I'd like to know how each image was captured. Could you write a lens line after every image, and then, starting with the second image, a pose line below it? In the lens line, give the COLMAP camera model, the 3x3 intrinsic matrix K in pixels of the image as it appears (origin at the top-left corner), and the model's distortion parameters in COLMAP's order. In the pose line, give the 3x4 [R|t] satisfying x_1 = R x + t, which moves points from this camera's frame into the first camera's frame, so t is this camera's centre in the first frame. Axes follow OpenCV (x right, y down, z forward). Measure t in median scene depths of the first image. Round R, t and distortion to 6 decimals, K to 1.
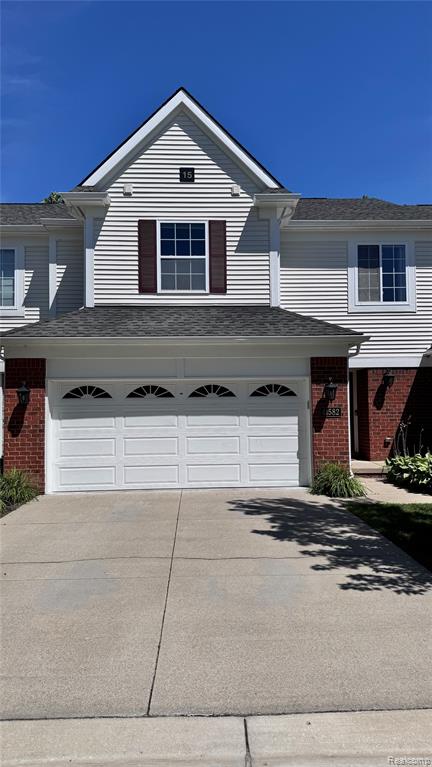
lens RADIAL K [[533.4, 0, 218.5], [0, 533.4, 387.3], [0, 0, 1]] dist [0.135545, -0.194859]
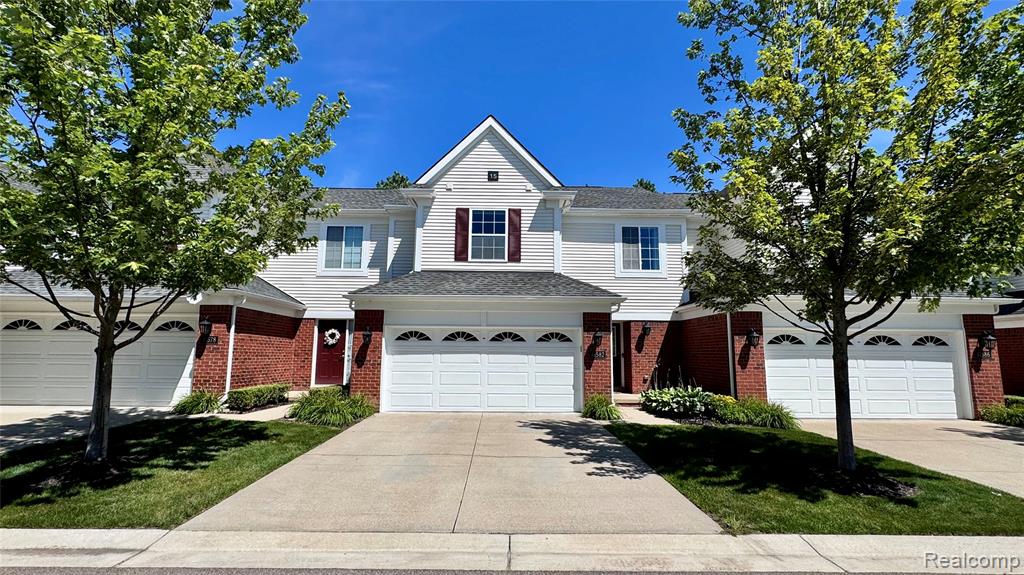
lens RADIAL K [[466.2, 0, 512.0], [0, 466.2, 287.5], [0, 0, 1]] dist [0.000764, 0.000039]
pose [[0.999624, 0.017010, -0.021524, 0.019620], [-0.018920, 0.995590, -0.091881, -0.007643], [0.019866, 0.092253, 0.995537, -0.138907]]
